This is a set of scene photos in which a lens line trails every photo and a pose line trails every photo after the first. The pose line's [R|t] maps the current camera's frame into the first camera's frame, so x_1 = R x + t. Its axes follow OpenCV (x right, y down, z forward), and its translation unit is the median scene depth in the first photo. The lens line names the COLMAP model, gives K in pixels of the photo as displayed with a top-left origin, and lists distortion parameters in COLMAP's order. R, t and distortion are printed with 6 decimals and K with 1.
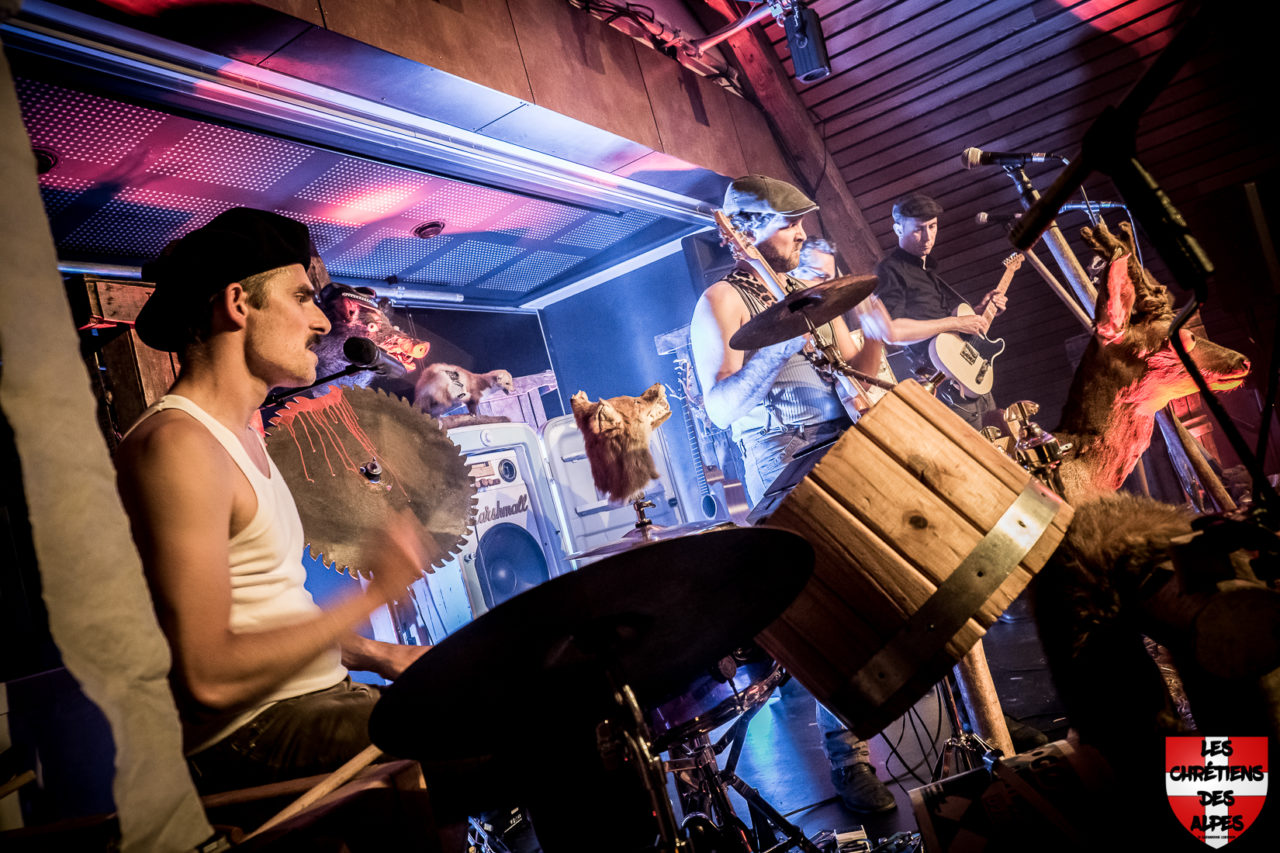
lens RADIAL K [[990.6, 0, 640.0], [0, 990.6, 426.5], [0, 0, 1]] dist [-0.001848, -0.000842]
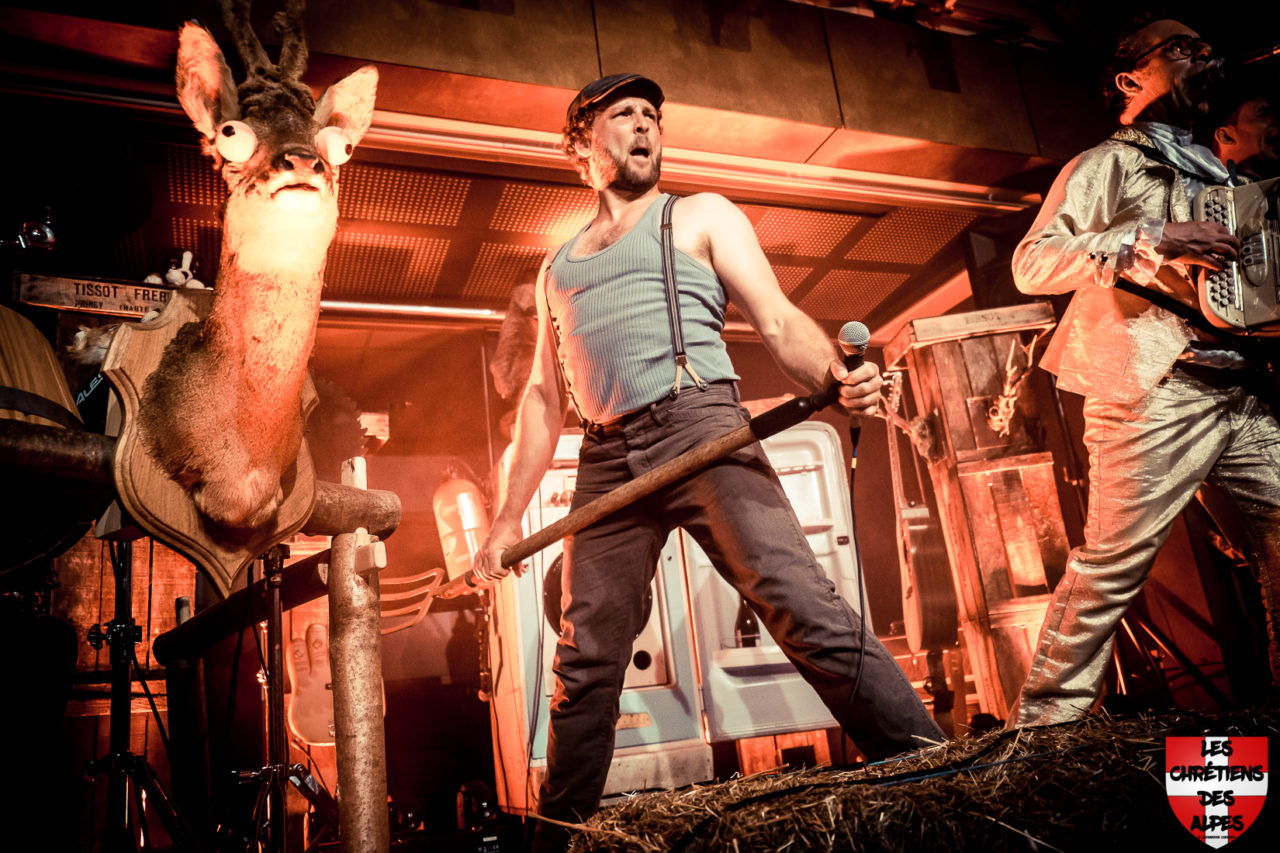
lens RADIAL K [[990.6, 0, 640.0], [0, 990.6, 426.5], [0, 0, 1]] dist [-0.001848, -0.000842]
pose [[0.790379, -0.004721, -0.612600, 0.378060], [-0.046504, 0.996623, -0.067680, 0.042760], [0.610850, 0.081981, 0.787490, 0.225111]]
